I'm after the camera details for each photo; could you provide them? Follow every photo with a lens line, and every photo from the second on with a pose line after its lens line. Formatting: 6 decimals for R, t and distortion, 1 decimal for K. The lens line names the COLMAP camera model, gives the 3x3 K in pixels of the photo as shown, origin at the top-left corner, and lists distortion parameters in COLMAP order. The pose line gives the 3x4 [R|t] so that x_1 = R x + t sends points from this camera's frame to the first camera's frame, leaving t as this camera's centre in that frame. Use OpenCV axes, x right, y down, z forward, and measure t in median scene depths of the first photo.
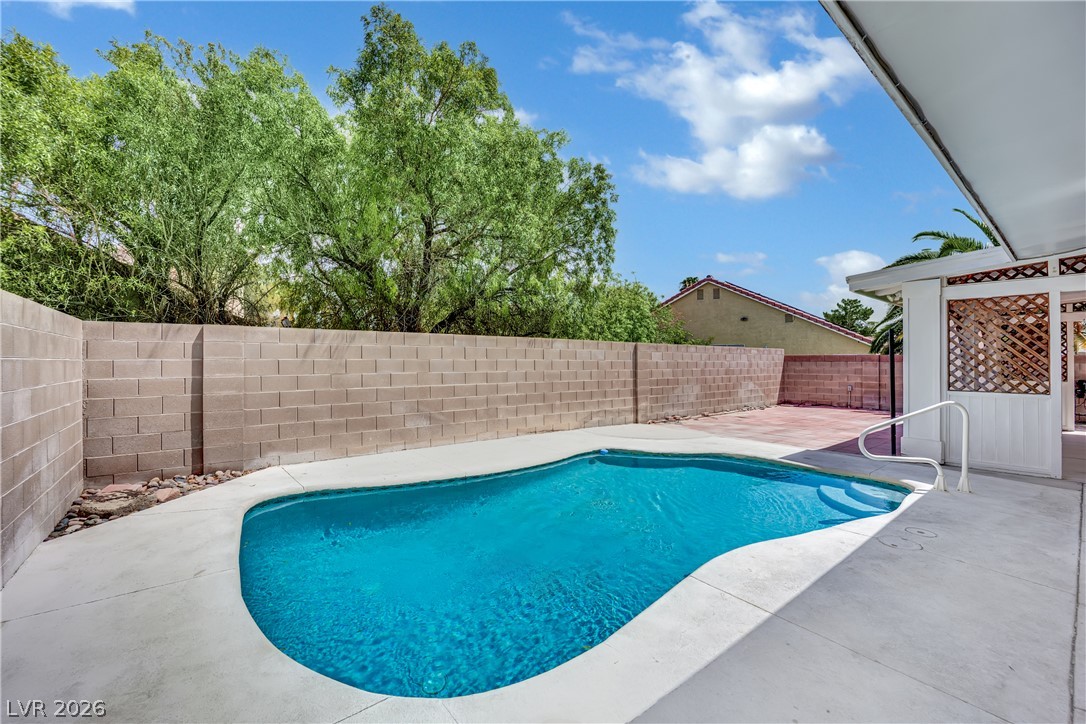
lens RADIAL K [[450.8, 0, 543.0], [0, 450.8, 362.0], [0, 0, 1]] dist [-0.000039, -0.000320]
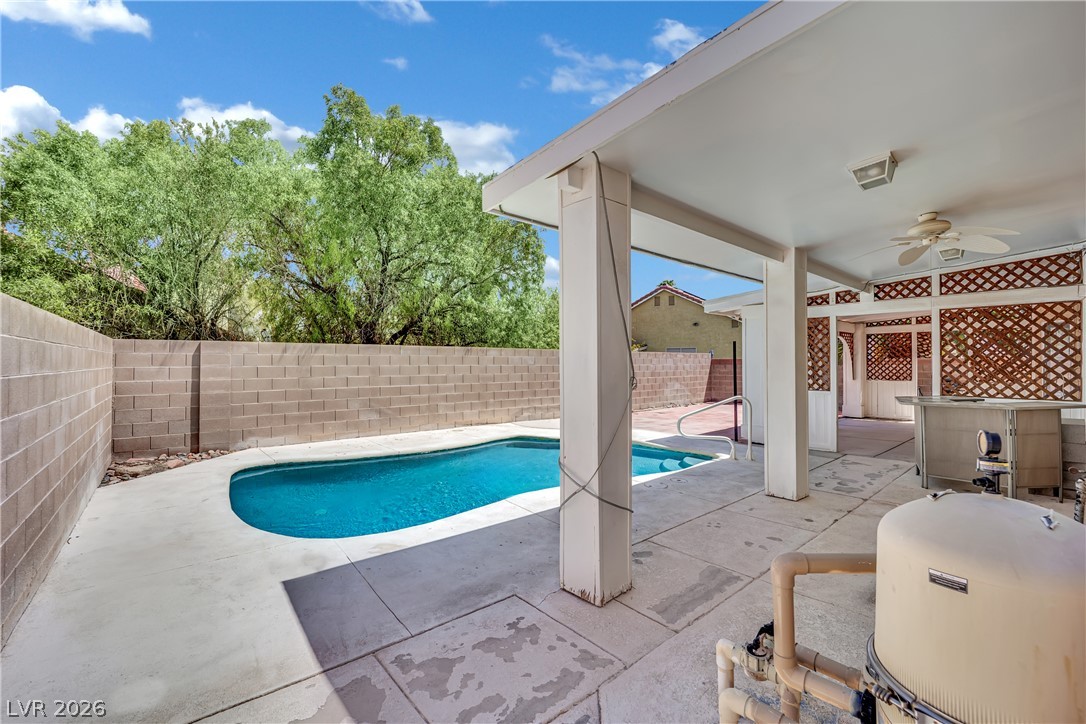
lens RADIAL K [[454.8, 0, 541.9], [0, 454.8, 354.3], [0, 0, 1]] dist [-0.003071, 0.000210]
pose [[0.999734, -0.001188, 0.023039, 0.197306], [0.001643, 0.999803, -0.019773, -0.012189], [-0.023011, 0.019805, 0.999539, -0.318970]]
